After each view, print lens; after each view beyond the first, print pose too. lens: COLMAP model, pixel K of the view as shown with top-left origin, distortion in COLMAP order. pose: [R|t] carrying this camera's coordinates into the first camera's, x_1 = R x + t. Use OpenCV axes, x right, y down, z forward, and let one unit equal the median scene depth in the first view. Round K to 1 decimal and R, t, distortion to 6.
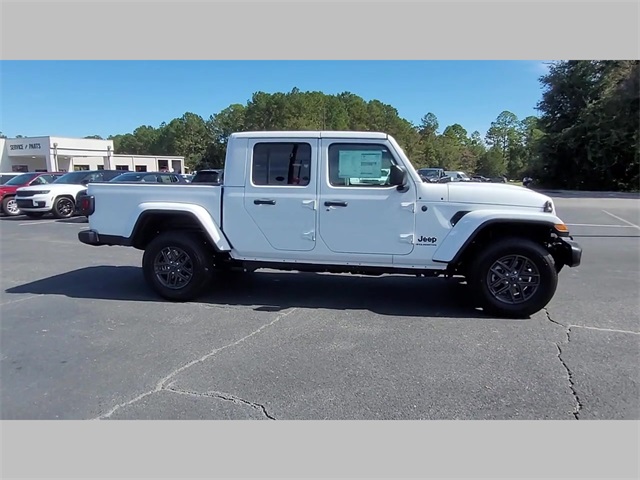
lens RADIAL K [[434.3, 0, 317.7], [0, 434.3, 243.2], [0, 0, 1]] dist [-0.007441, -0.001095]
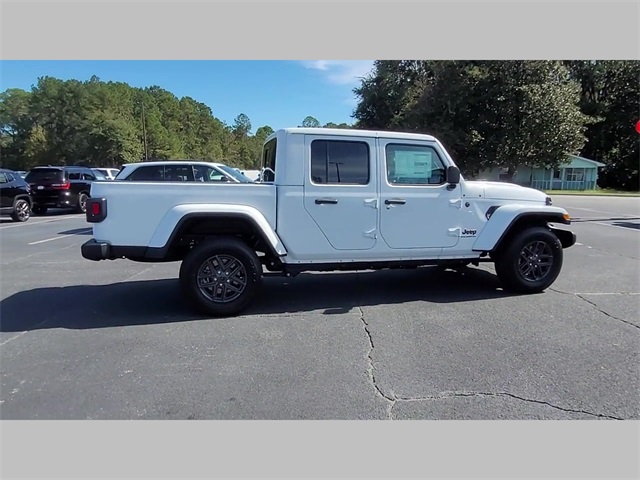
lens RADIAL K [[434.3, 0, 317.7], [0, 434.3, 243.2], [0, 0, 1]] dist [-0.007441, -0.001095]
pose [[0.909288, -0.057163, 0.412222, -0.507035], [0.056961, 0.998294, 0.012790, -0.014569], [-0.412250, 0.011850, 0.910994, 0.121765]]
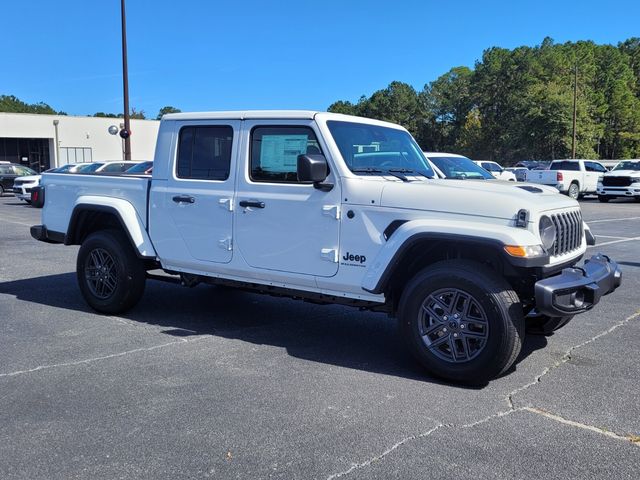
lens RADIAL K [[618.7, 0, 337.3], [0, 618.7, 237.0], [0, 0, 1]] dist [0.055411, -0.033437]
pose [[0.926226, 0.052549, -0.373289, 0.537152], [-0.068744, 0.997177, -0.030196, -0.008983], [0.370648, 0.053629, 0.927224, 0.038429]]
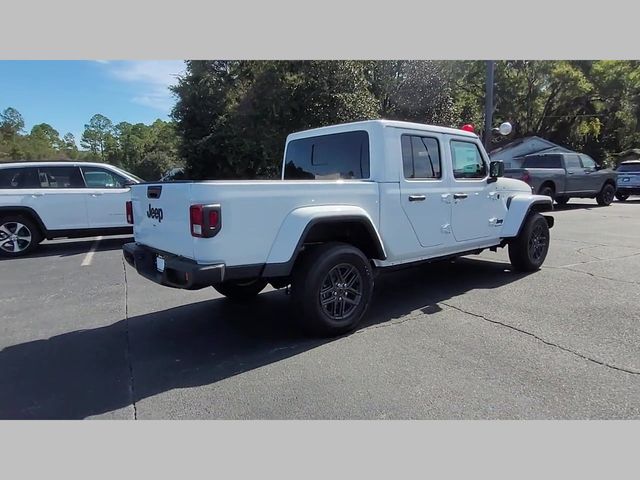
lens RADIAL K [[434.3, 0, 317.7], [0, 434.3, 243.2], [0, 0, 1]] dist [-0.007441, -0.001095]
pose [[0.638541, -0.124044, 0.759525, -0.911149], [0.132577, 0.989900, 0.050209, -0.068969], [-0.758083, 0.068635, 0.648537, 0.527873]]
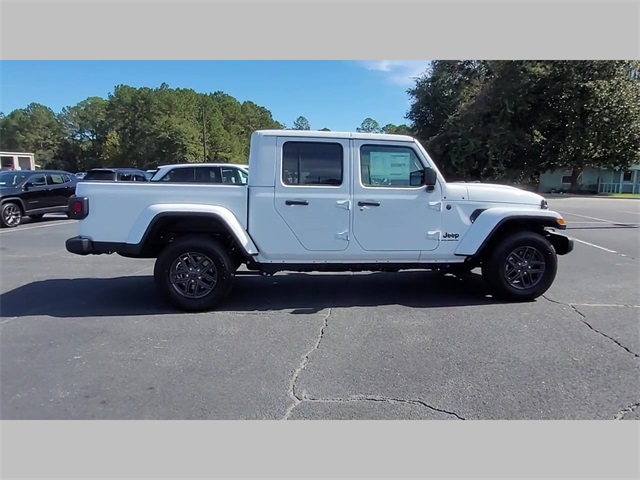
lens RADIAL K [[433.8, 0, 318.4], [0, 433.8, 243.5], [0, 0, 1]] dist [-0.007215, -0.003069]
pose [[0.956896, -0.035364, 0.288269, -0.337198], [0.035990, 0.999347, 0.003132, -0.003651], [-0.288191, 0.007378, 0.957544, 0.049450]]
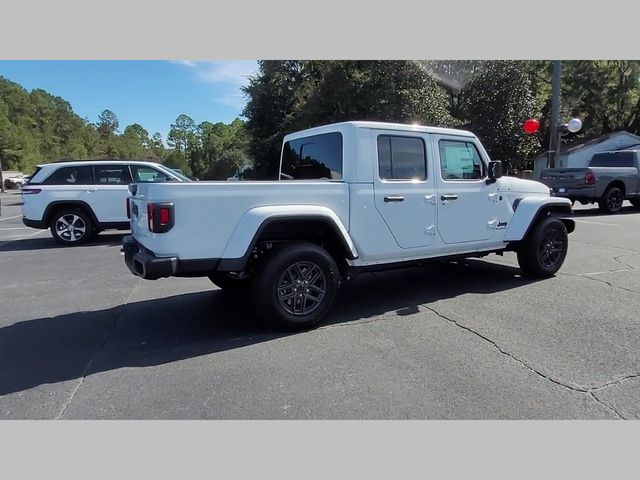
lens RADIAL K [[434.3, 0, 317.7], [0, 434.3, 243.2], [0, 0, 1]] dist [-0.007441, -0.001095]
pose [[0.757950, -0.106939, 0.643487, -0.796472], [0.109240, 0.993348, 0.036409, -0.048797], [-0.643100, 0.042698, 0.764591, 0.373366]]
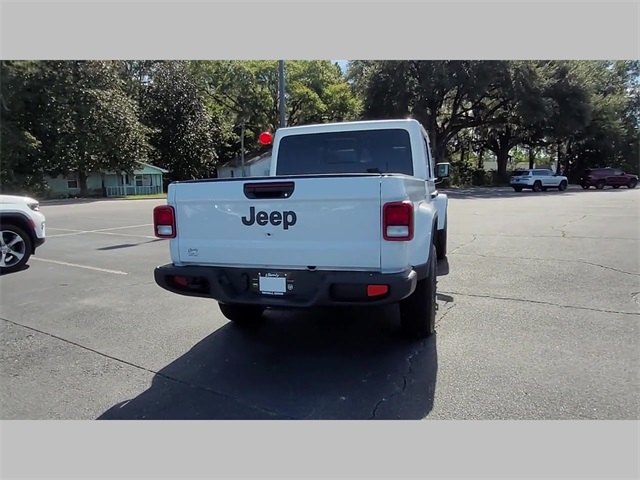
lens RADIAL K [[434.3, 0, 317.7], [0, 434.3, 243.2], [0, 0, 1]] dist [-0.007441, -0.001095]
pose [[0.110876, -0.142321, 0.983591, -1.065992], [0.170626, 0.977724, 0.122239, -0.143626], [-0.979078, 0.154272, 0.132690, 1.067939]]
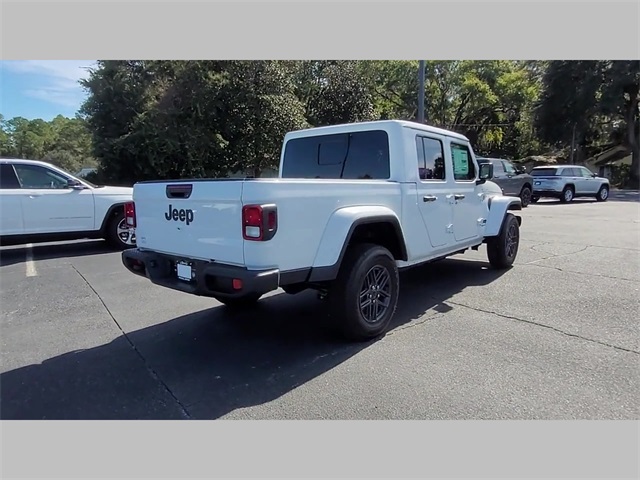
lens RADIAL K [[434.1, 0, 316.7], [0, 434.1, 244.8], [0, 0, 1]] dist [-0.004639, -0.002631]
pose [[0.486784, -0.133018, 0.863335, -0.993926], [0.140910, 0.987351, 0.072675, -0.092009], [-0.862082, 0.086275, 0.499370, 0.700929]]
